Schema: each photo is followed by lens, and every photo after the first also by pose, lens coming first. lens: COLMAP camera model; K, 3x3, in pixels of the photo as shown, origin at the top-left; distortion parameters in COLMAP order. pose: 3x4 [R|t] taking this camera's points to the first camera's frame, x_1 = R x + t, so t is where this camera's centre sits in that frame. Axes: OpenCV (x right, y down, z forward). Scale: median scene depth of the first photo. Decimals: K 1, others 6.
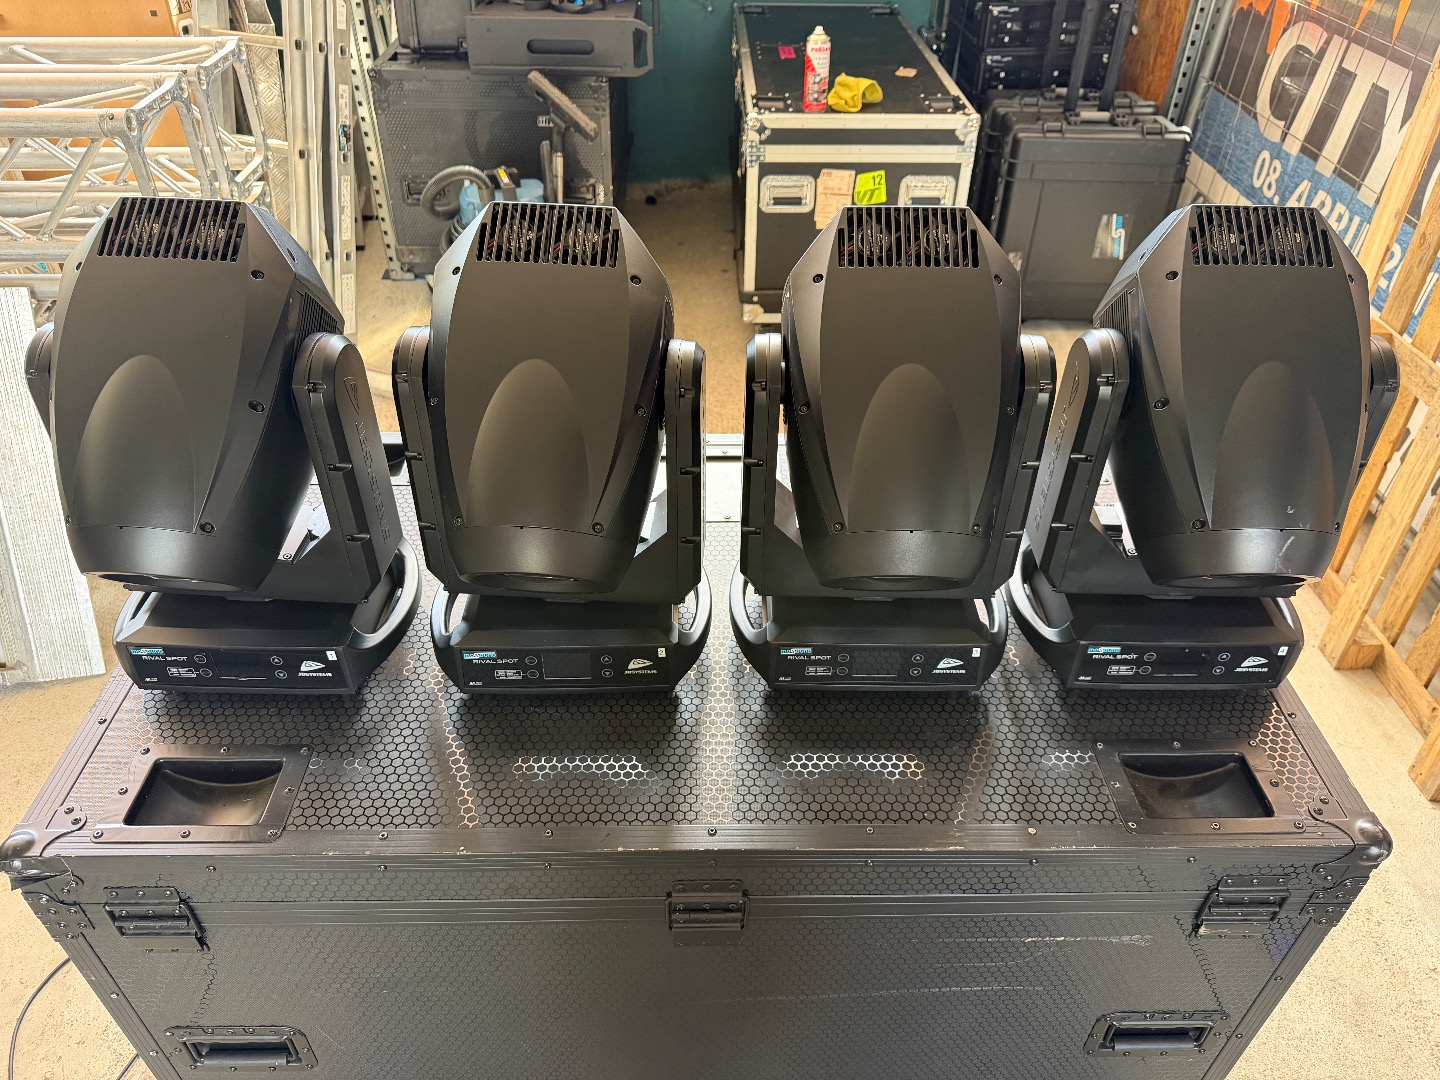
lens RADIAL K [[1025.8, 0, 726.8], [0, 1025.8, 546.3], [0, 0, 1]] dist [0.011304, -0.017290]
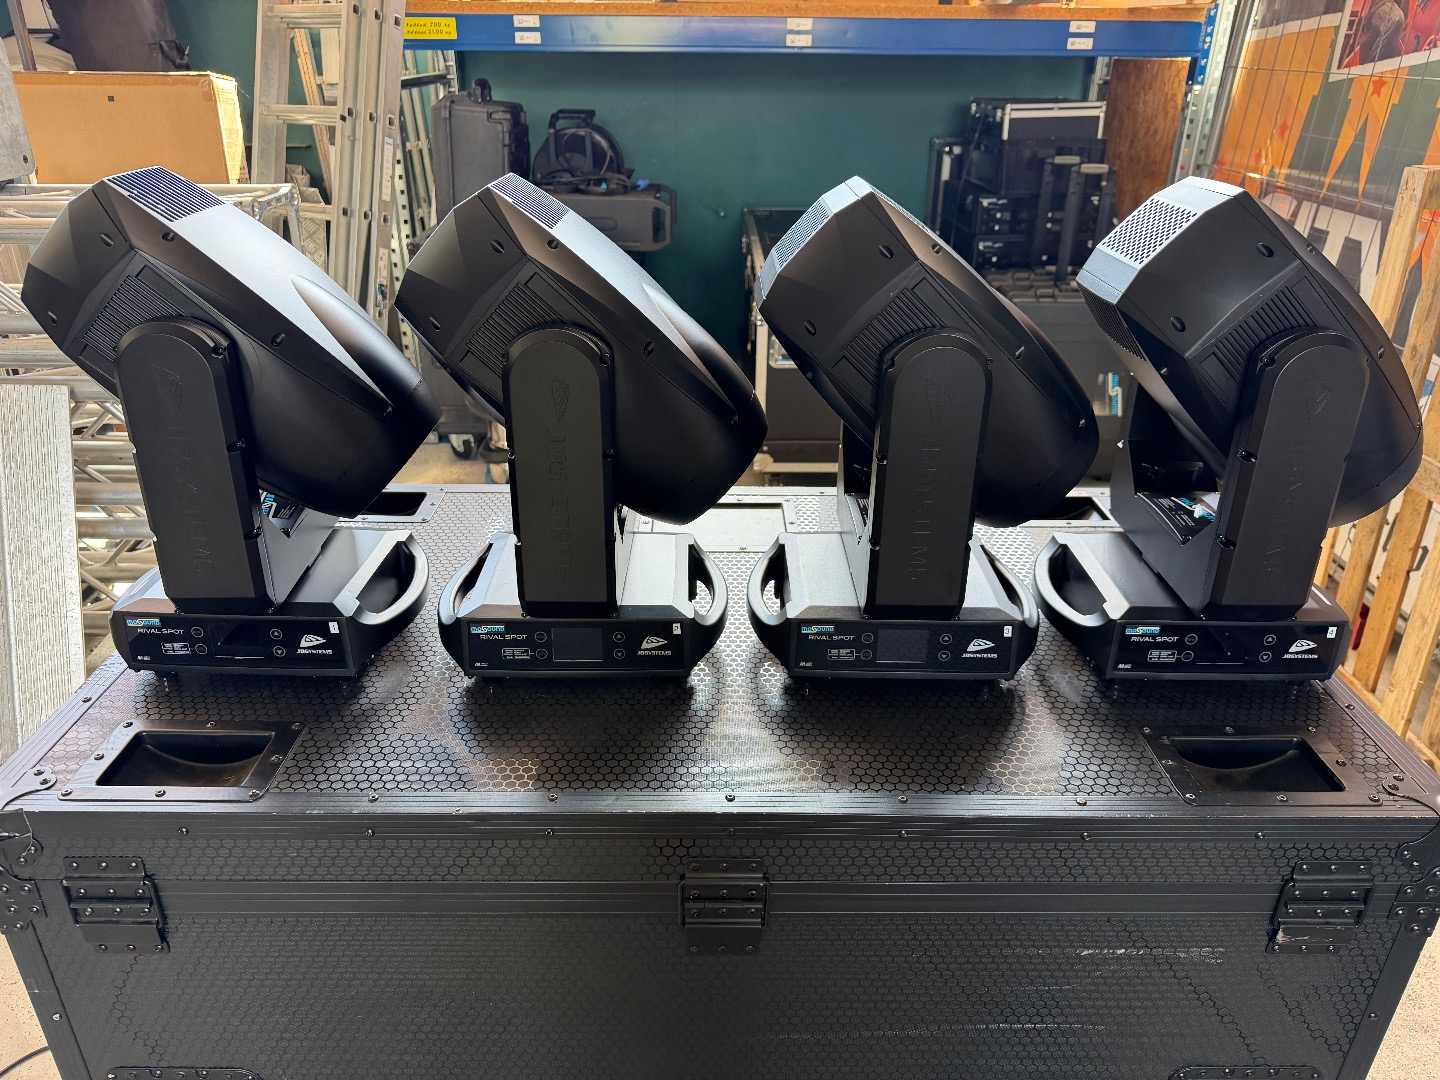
lens RADIAL K [[1025.8, 0, 720.2], [0, 1025.8, 547.6], [0, 0, 1]] dist [0.011304, -0.017290]
pose [[0.999905, 0.001766, -0.013668, -0.010158], [-0.004717, 0.975704, -0.219042, 0.233524], [0.012949, 0.219086, 0.975620, 0.050298]]
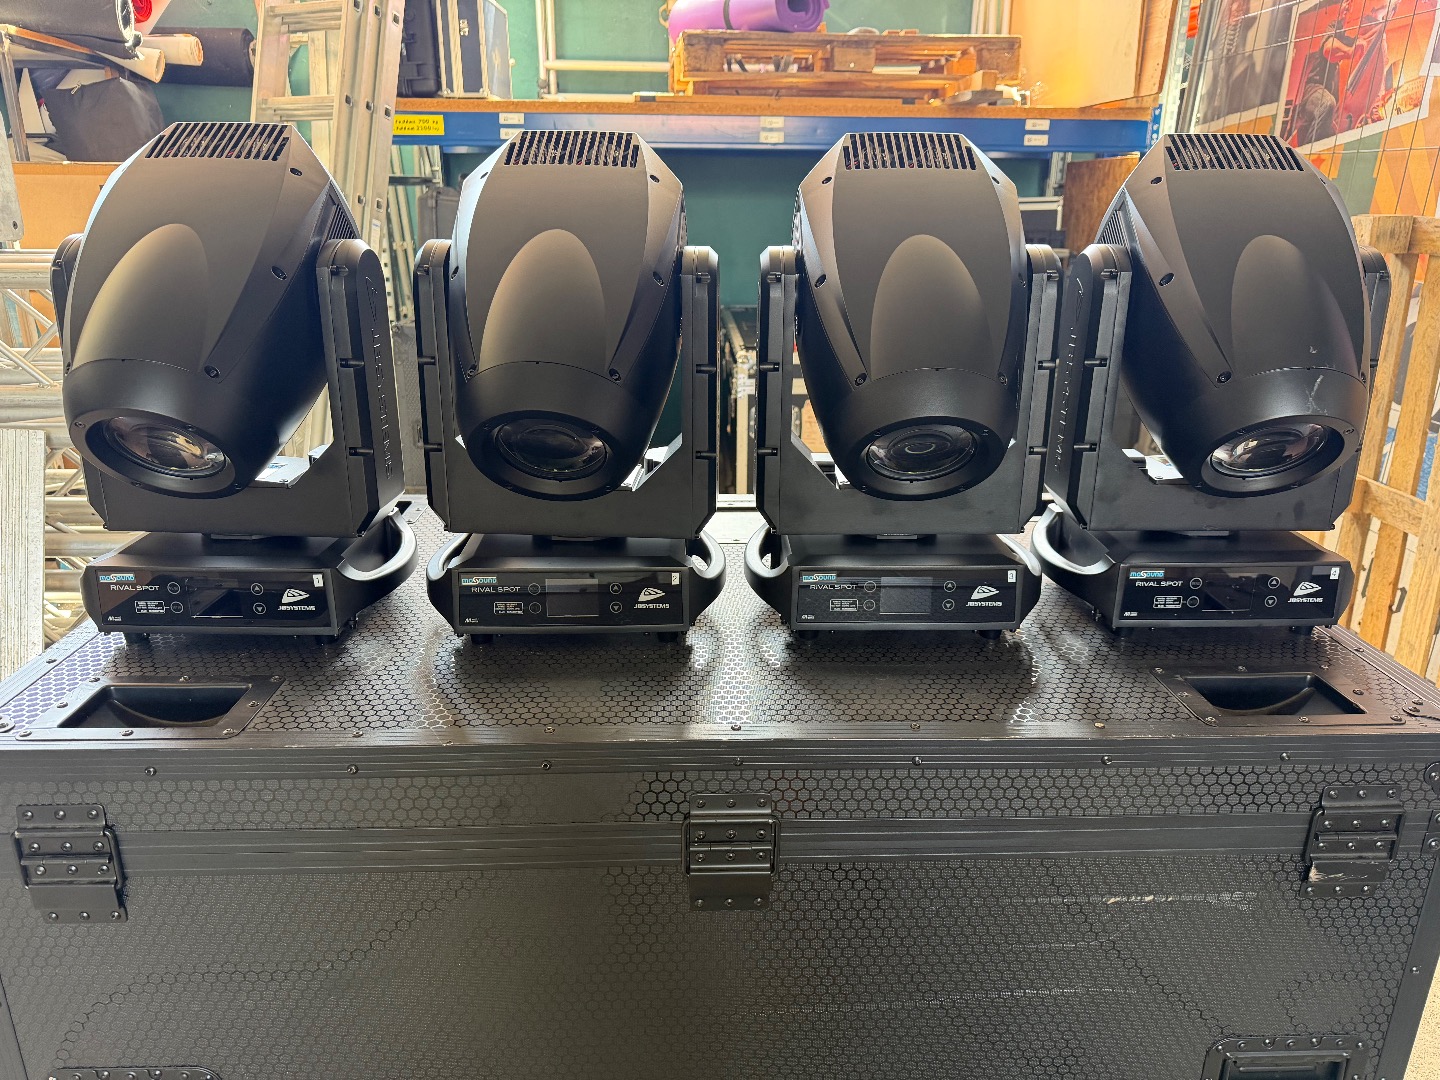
lens RADIAL K [[1025.8, 0, 729.3], [0, 1025.8, 546.8], [0, 0, 1]] dist [0.011304, -0.017290]
pose [[0.999731, -0.013035, 0.019184, -0.031311], [0.018771, 0.940569, -0.339085, 0.384123], [-0.013624, 0.339353, 0.940560, 0.112058]]
